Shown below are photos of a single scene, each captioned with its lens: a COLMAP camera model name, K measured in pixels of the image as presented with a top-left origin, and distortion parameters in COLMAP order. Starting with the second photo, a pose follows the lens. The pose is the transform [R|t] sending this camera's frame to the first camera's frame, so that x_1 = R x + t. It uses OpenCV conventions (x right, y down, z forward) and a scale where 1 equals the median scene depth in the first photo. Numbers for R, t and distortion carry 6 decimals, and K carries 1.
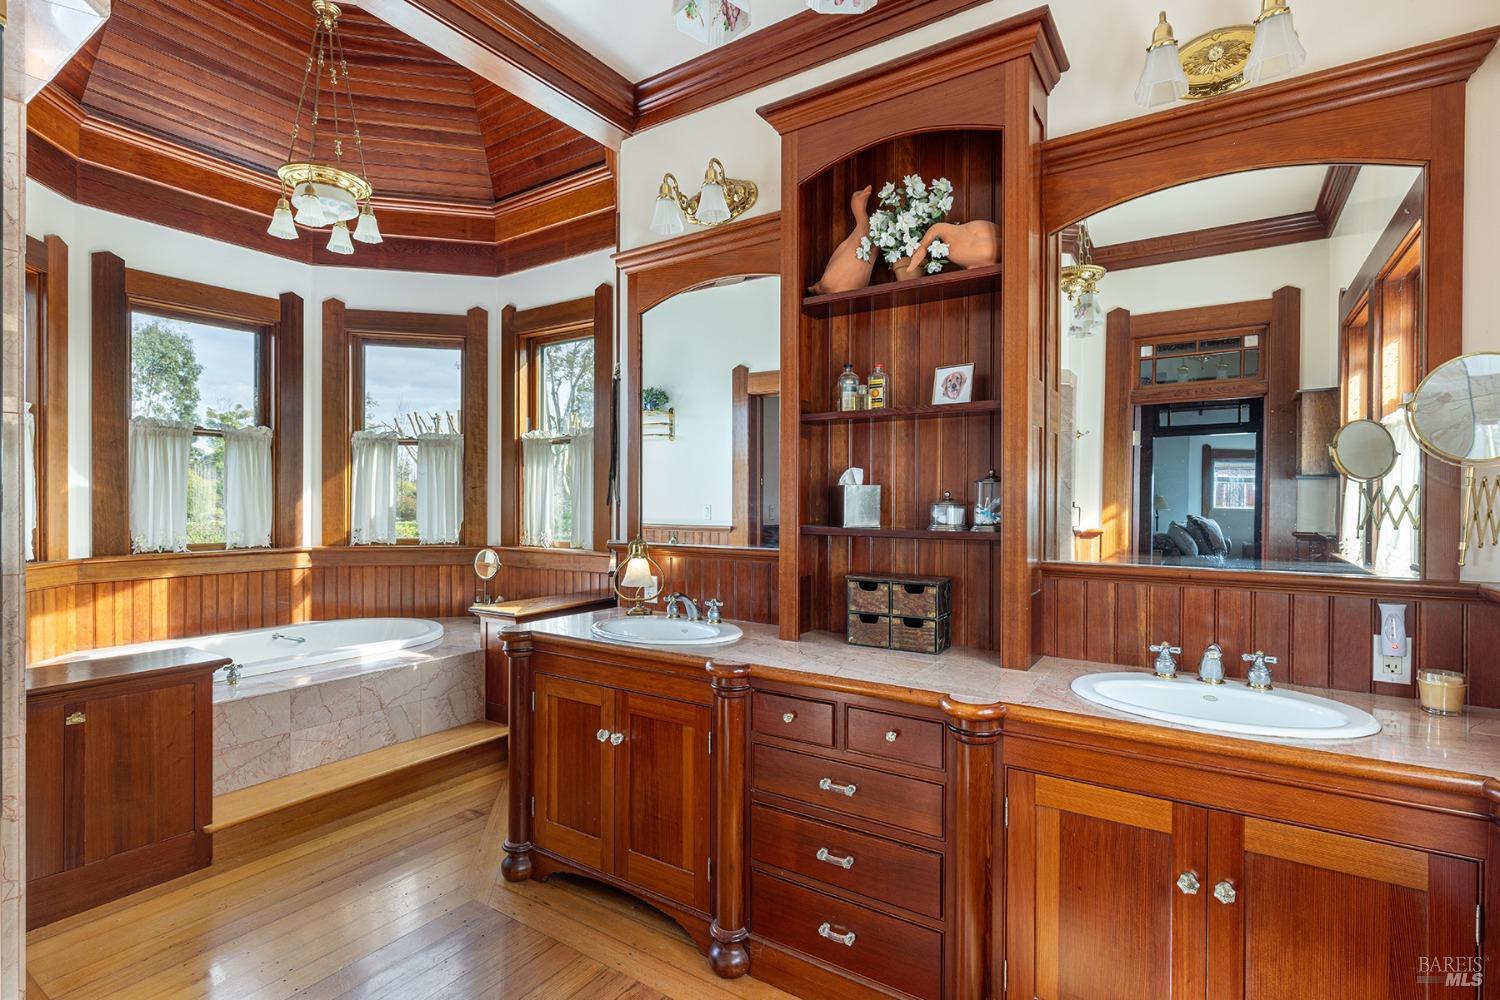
lens RADIAL K [[720.5, 0, 759.6], [0, 720.5, 502.5], [0, 0, 1]] dist [-0.000858, 0.001717]
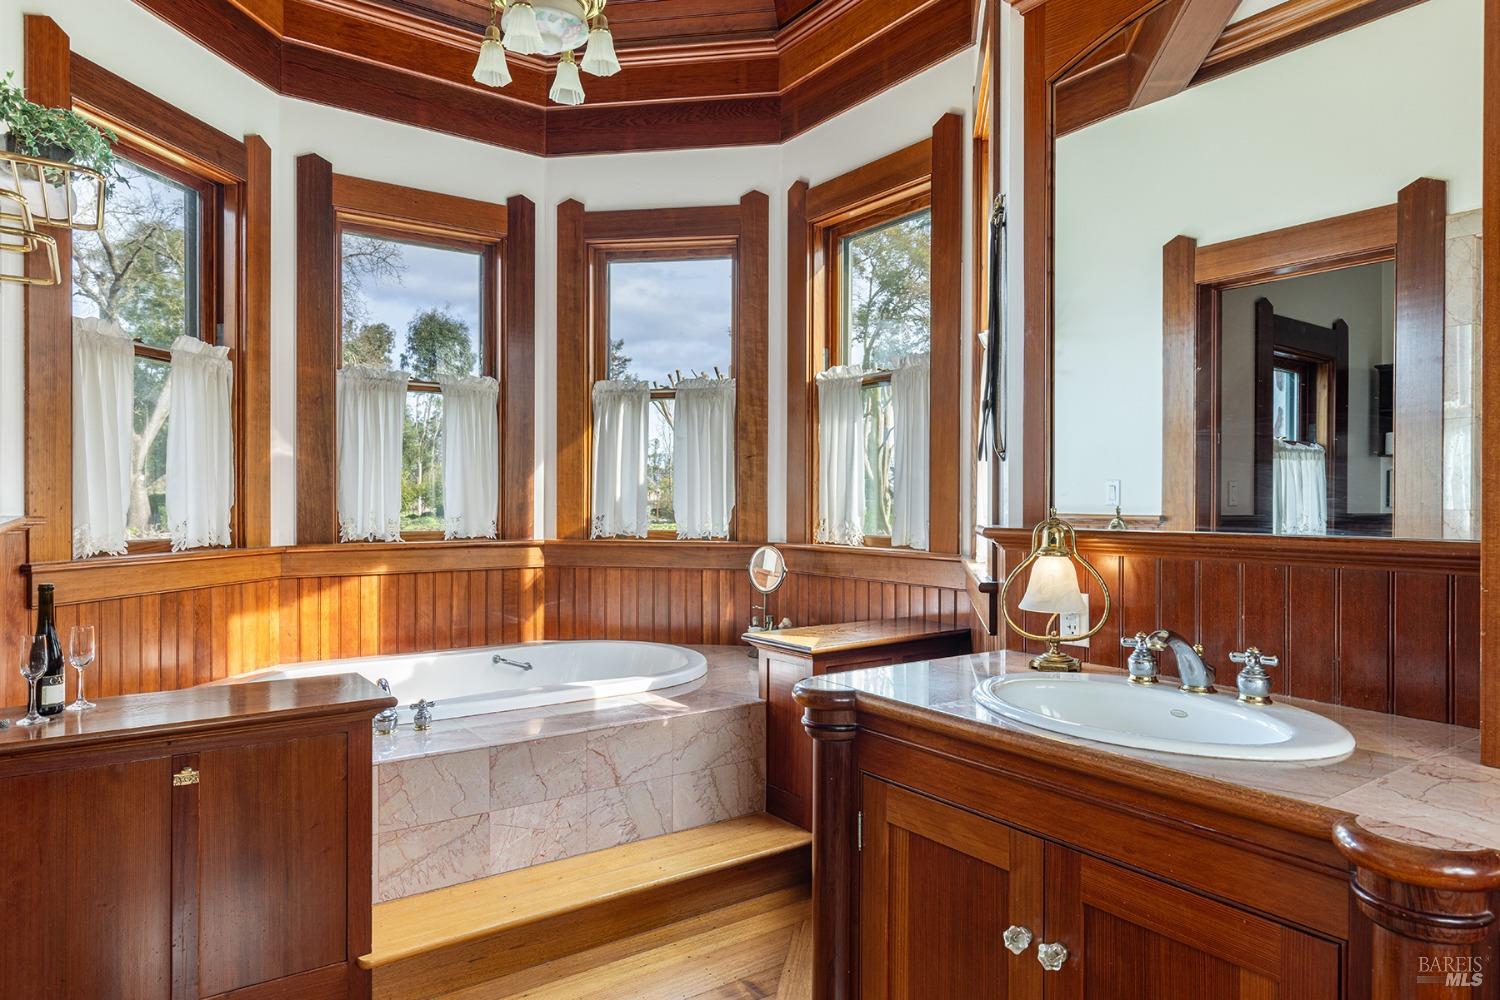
lens RADIAL K [[914.4, 0, 751.3], [0, 914.4, 498.1], [0, 0, 1]] dist [0.010357, 0.000471]
pose [[0.930926, -0.001838, -0.365204, -0.100136], [-0.000905, 0.999973, -0.007341, 0.031619], [0.365207, 0.007165, 0.930899, 0.248984]]
